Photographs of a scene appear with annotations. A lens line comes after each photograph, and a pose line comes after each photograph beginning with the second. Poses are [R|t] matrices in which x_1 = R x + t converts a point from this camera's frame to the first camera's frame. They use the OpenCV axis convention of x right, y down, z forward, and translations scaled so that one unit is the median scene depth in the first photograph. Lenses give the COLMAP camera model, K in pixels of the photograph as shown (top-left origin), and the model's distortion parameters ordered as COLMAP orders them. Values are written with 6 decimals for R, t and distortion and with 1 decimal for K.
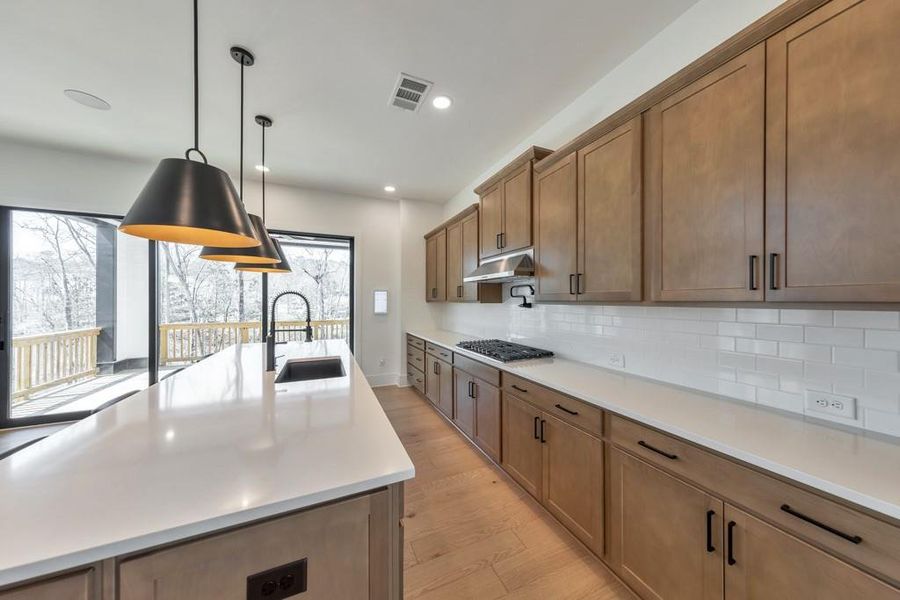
lens RADIAL K [[286.2, 0, 456.1], [0, 286.2, 301.6], [0, 0, 1]] dist [0.004956, -0.000406]
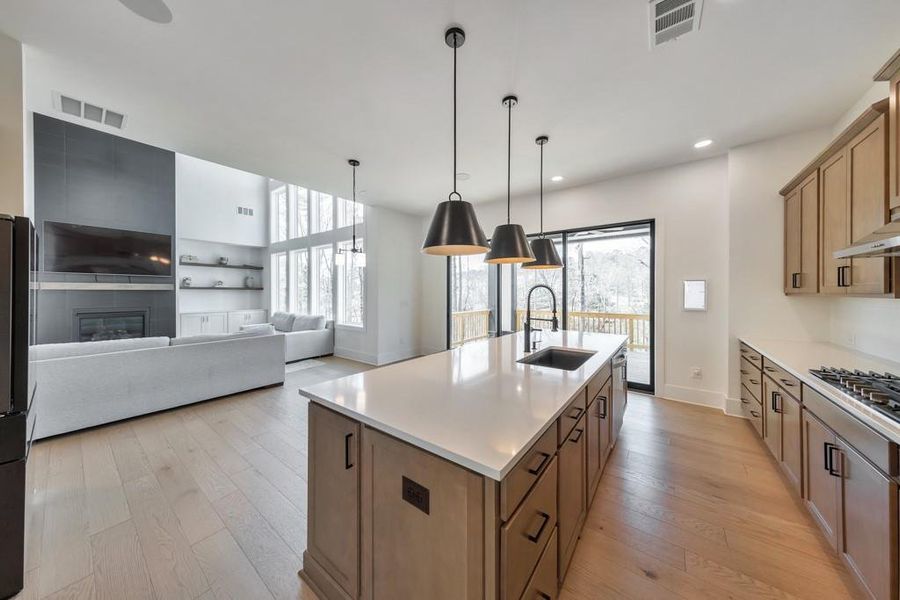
lens RADIAL K [[286.2, 0, 460.2], [0, 286.2, 294.3], [0, 0, 1]] dist [0.004956, -0.000406]
pose [[0.490384, 0.003239, -0.871500, 0.156989], [-0.002898, 0.999994, 0.002086, -0.000599], [0.871501, 0.001503, 0.490391, 0.109493]]
